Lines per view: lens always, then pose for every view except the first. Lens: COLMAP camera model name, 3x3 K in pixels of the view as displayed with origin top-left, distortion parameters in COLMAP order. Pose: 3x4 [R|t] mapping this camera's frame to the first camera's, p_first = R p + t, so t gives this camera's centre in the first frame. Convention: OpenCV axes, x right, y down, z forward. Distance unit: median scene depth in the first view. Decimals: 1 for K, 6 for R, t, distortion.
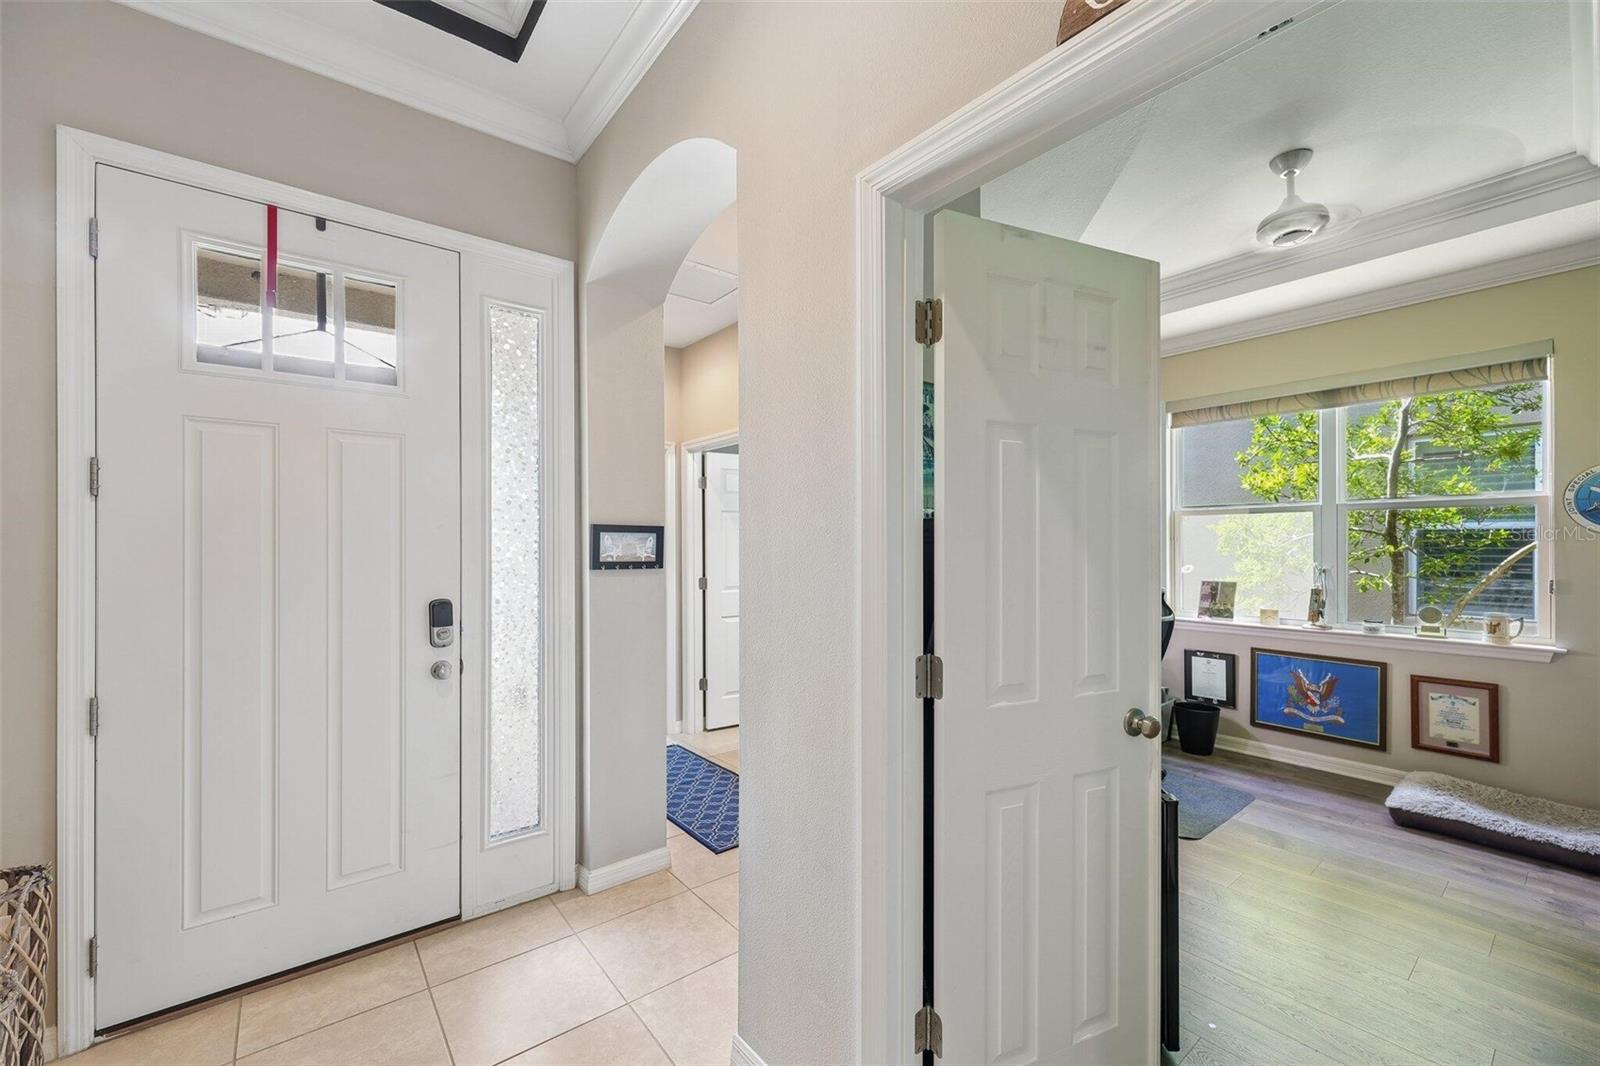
lens RADIAL K [[648.0, 0, 801.3], [0, 648.0, 538.3], [0, 0, 1]] dist [0.000230, 0.000450]
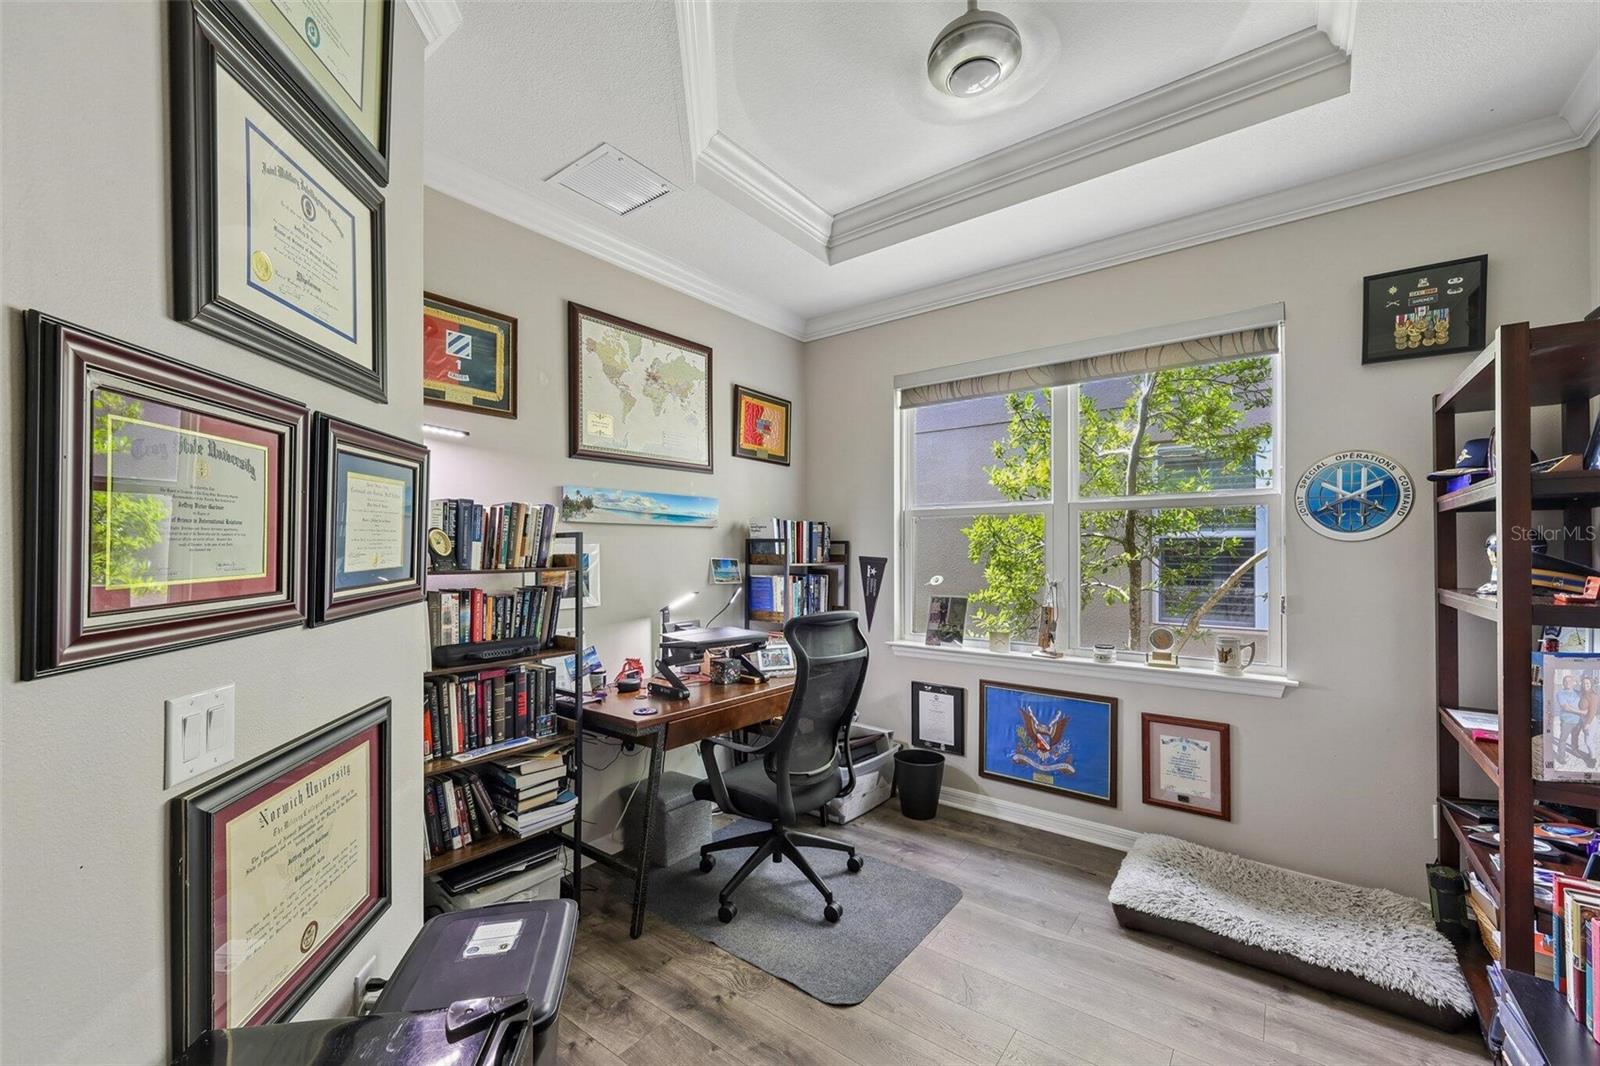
lens RADIAL K [[648.0, 0, 798.8], [0, 648.0, 541.5], [0, 0, 1]] dist [0.000230, 0.000450]
pose [[0.971578, 0.005246, 0.236660, 0.302863], [-0.004011, 0.999976, -0.005698, 0.002064], [-0.236684, 0.004587, 0.971576, 0.286963]]
